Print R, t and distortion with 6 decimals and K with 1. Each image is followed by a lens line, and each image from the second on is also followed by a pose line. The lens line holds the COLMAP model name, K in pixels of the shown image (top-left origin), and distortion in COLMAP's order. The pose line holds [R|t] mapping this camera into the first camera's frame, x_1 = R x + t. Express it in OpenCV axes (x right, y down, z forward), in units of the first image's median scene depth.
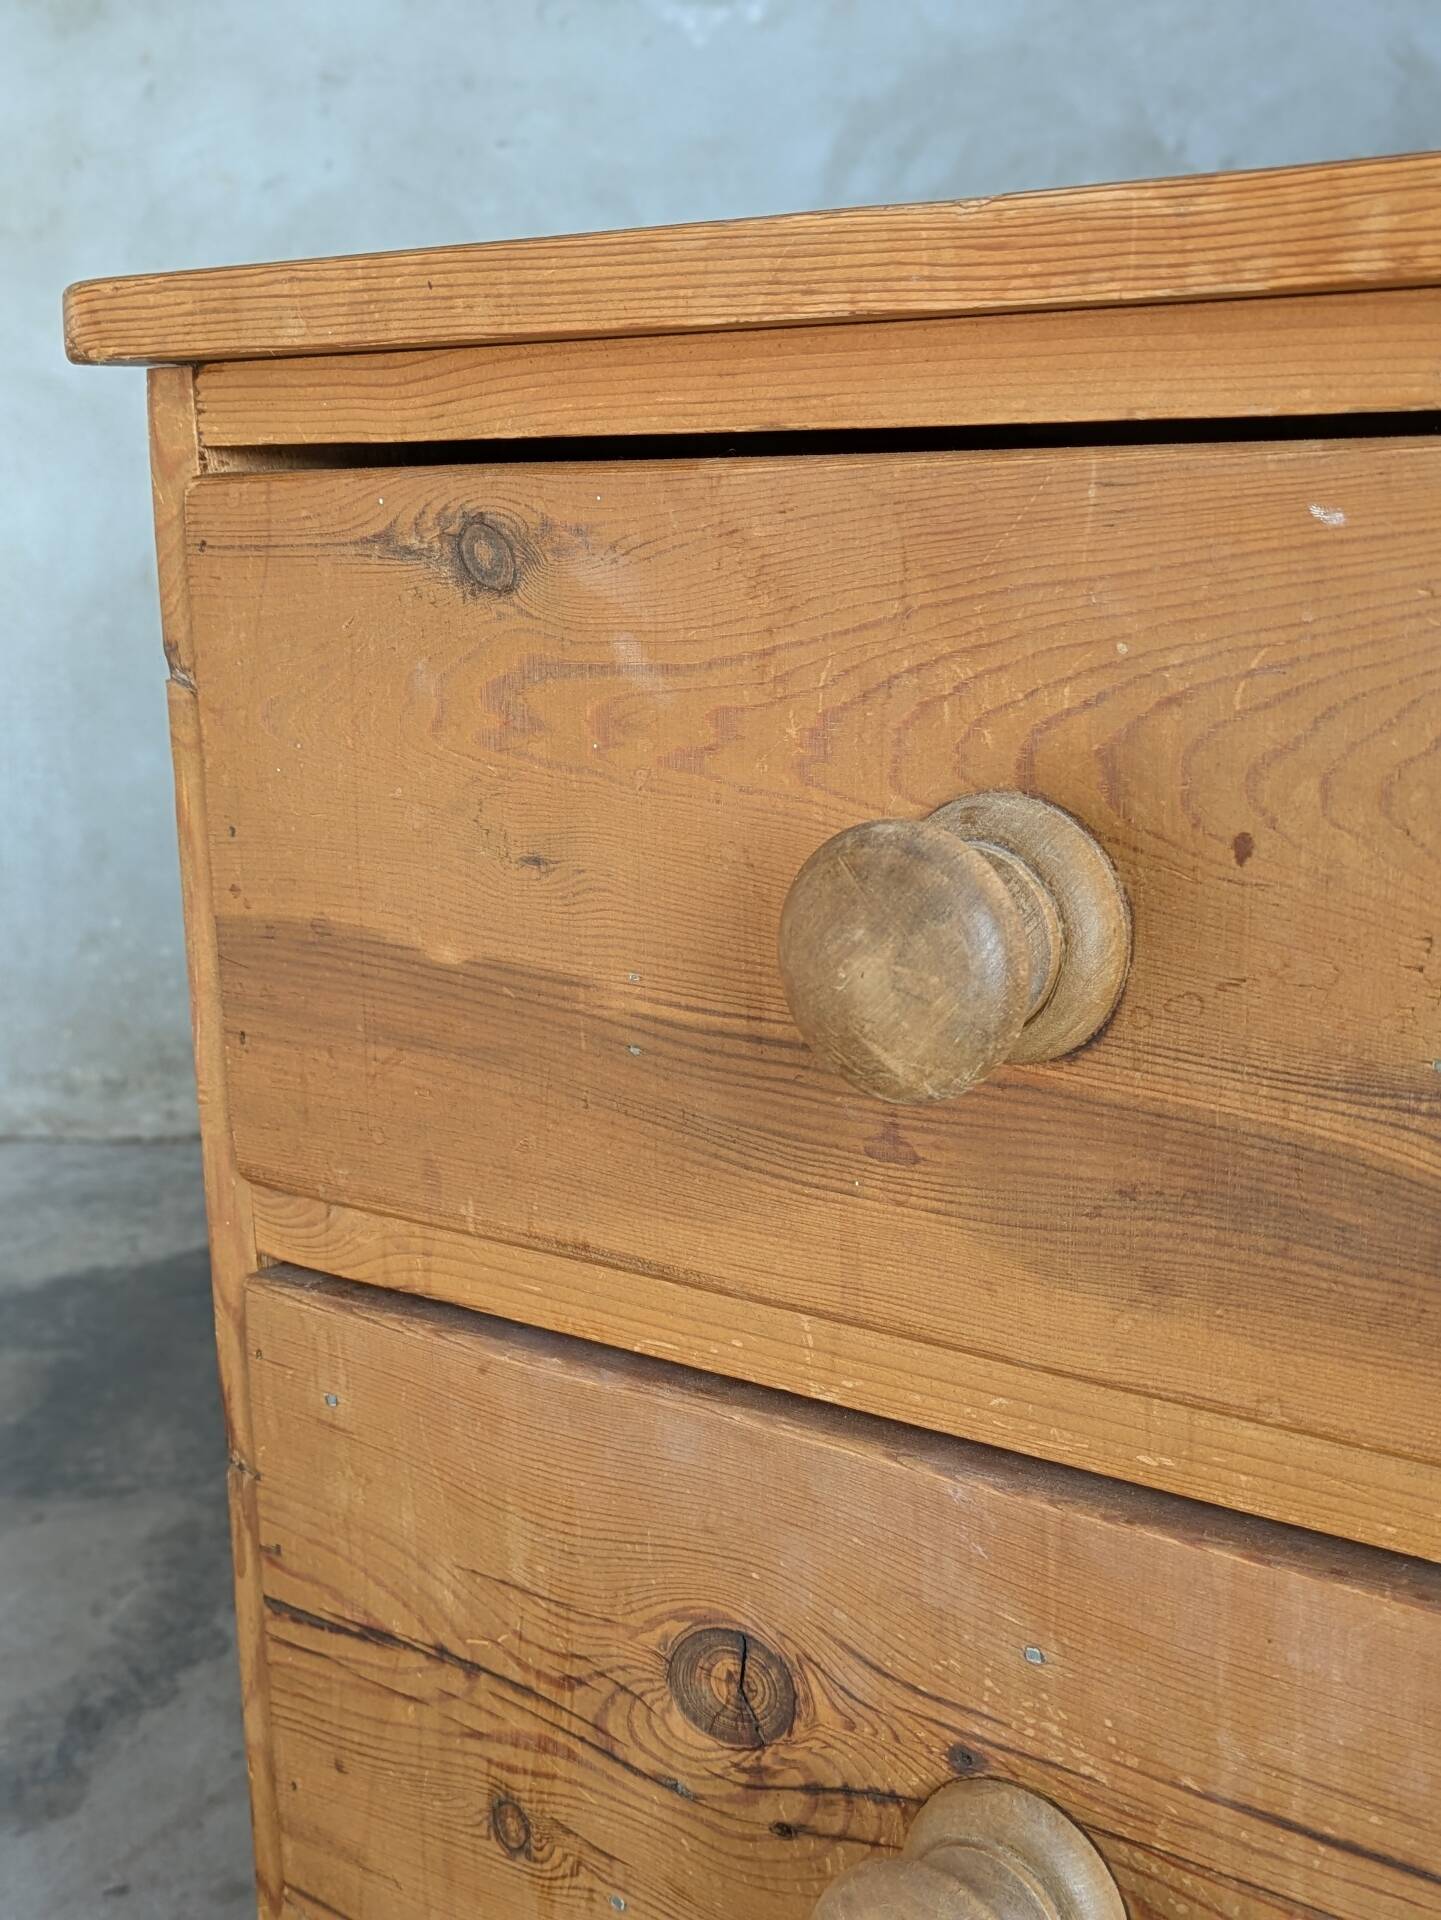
lens RADIAL K [[2481.5, 0, 740.1], [0, 2481.5, 910.2], [0, 0, 1]] dist [0.035591, 0.000000]
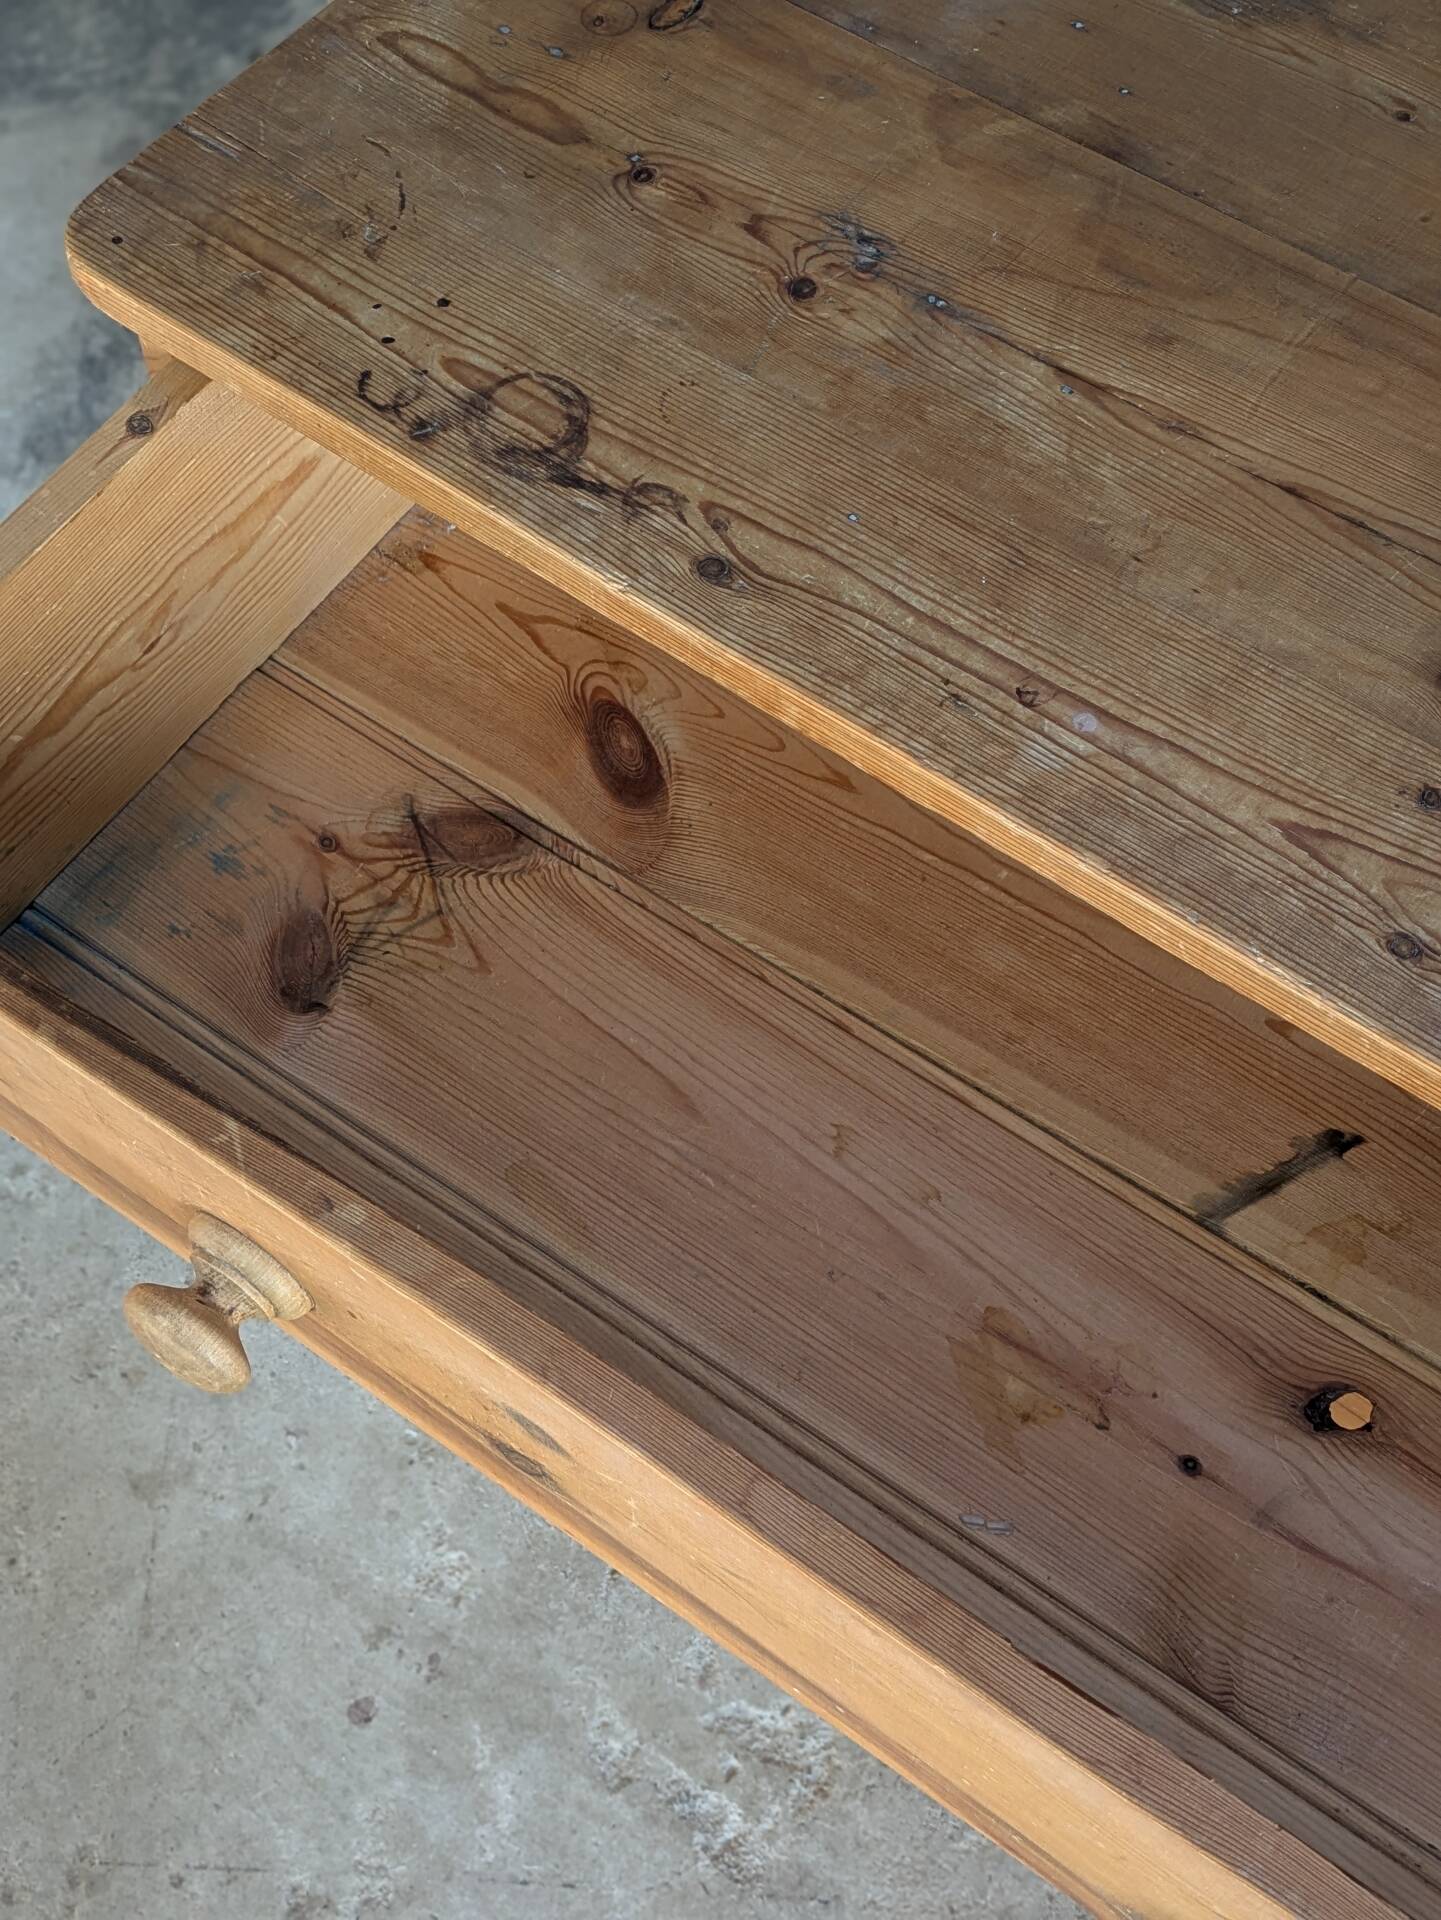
lens RADIAL K [[2481.5, 0, 739.7], [0, 2481.5, 956.6], [0, 0, 1]] dist [0.035591, 0.000000]
pose [[0.999213, 0.001098, 0.039662, 0.089779], [-0.030010, 0.674811, 0.737381, -1.182280], [-0.025955, -0.737990, 0.674312, -0.397421]]
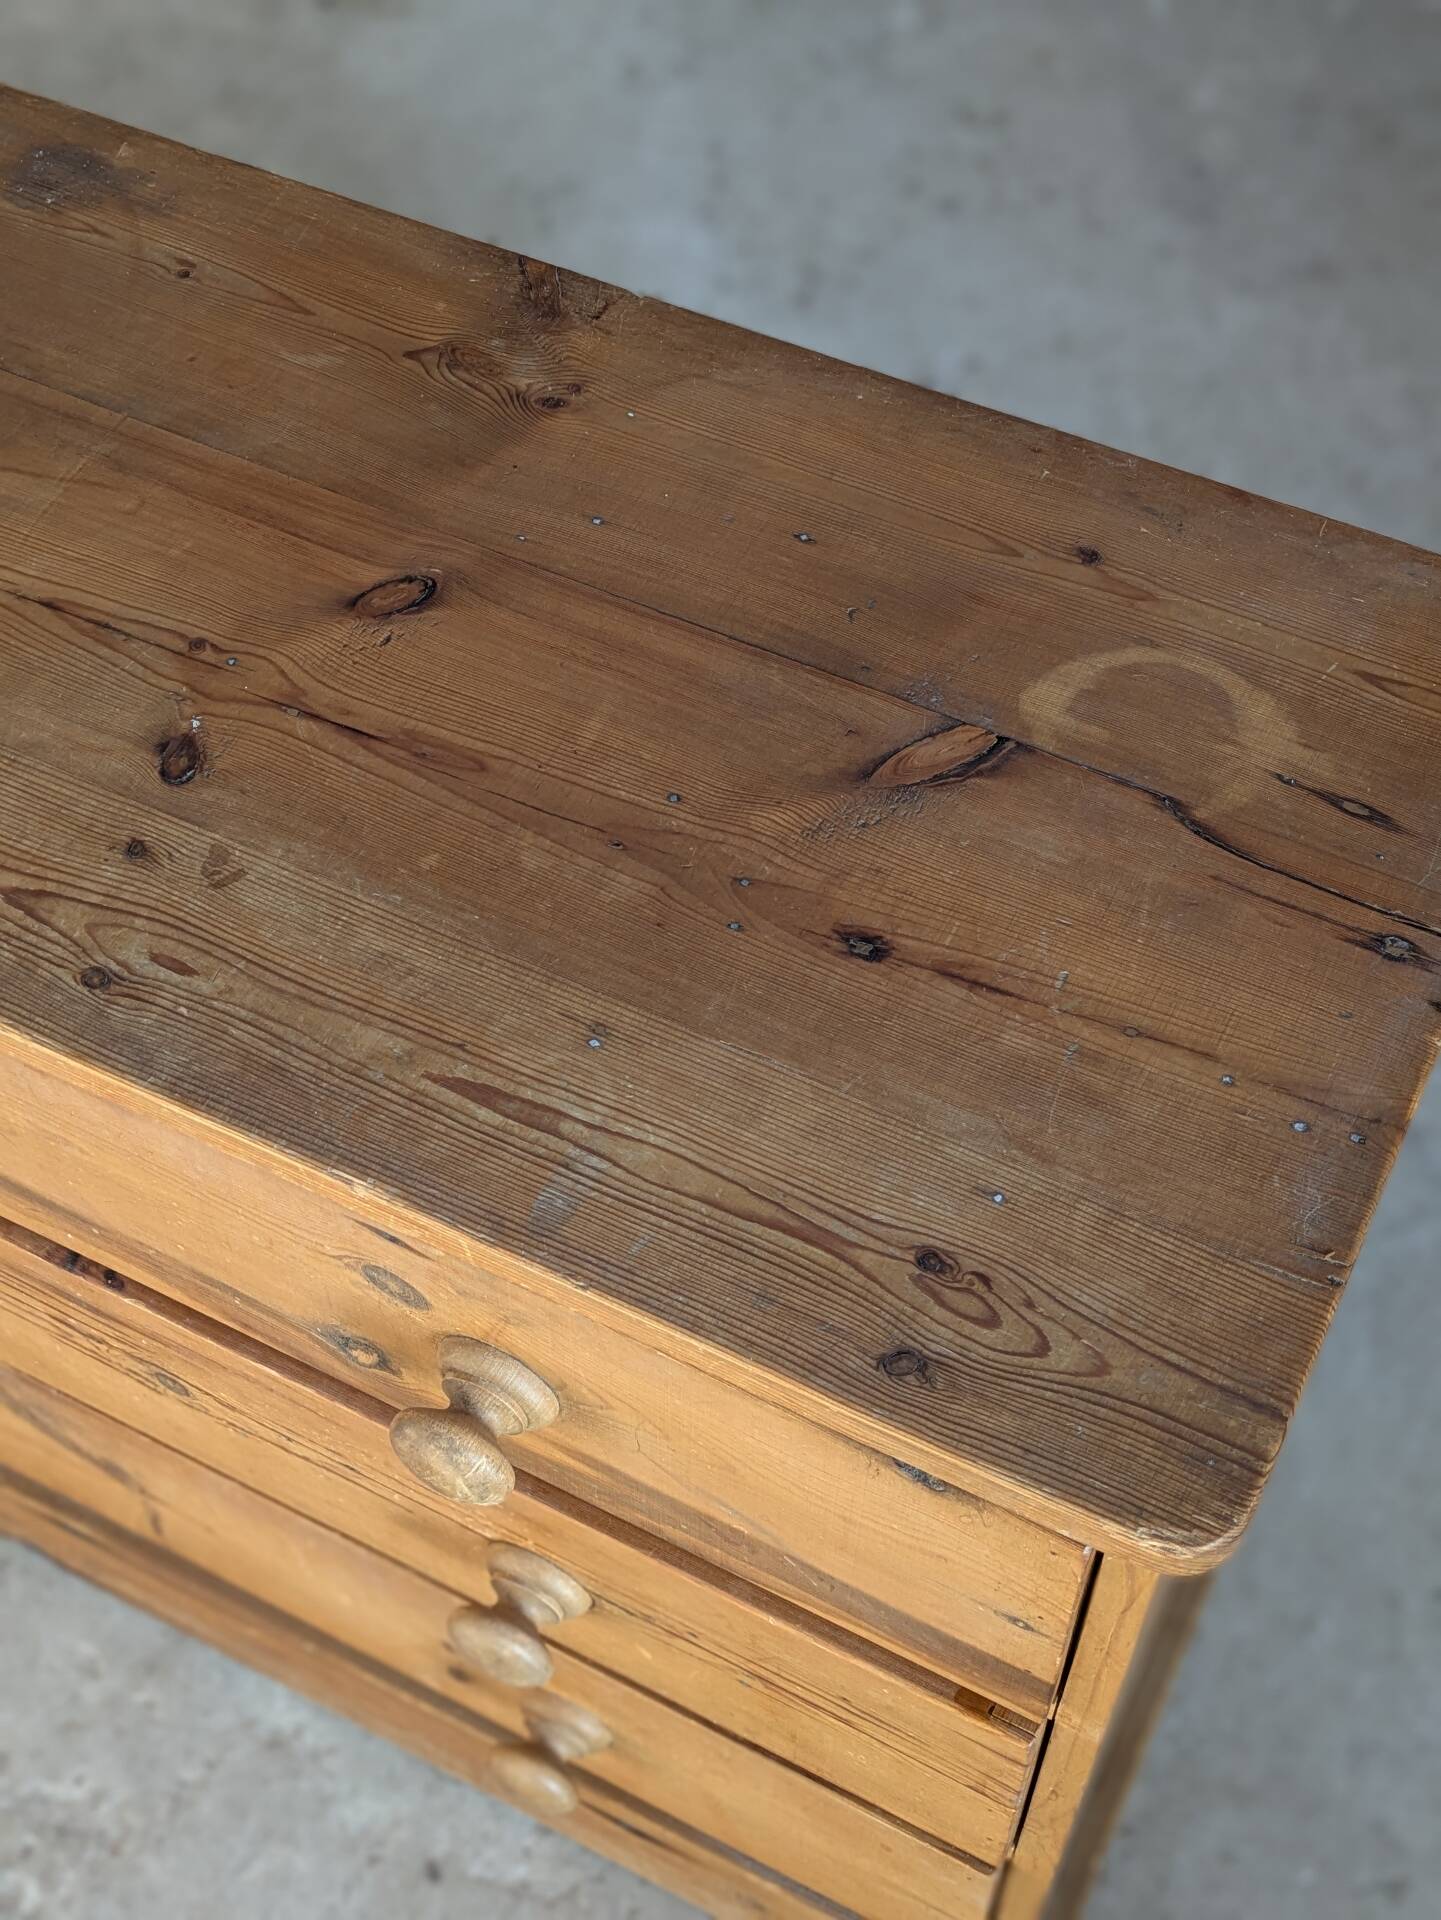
lens RADIAL K [[2481.5, 0, 746.8], [0, 2481.5, 907.5], [0, 0, 1]] dist [0.035591, 0.000000]
pose [[0.980018, -0.149217, 0.131526, 0.714668], [0.017728, 0.724130, 0.689435, -1.317707], [-0.198117, -0.673327, 0.712306, -0.673297]]
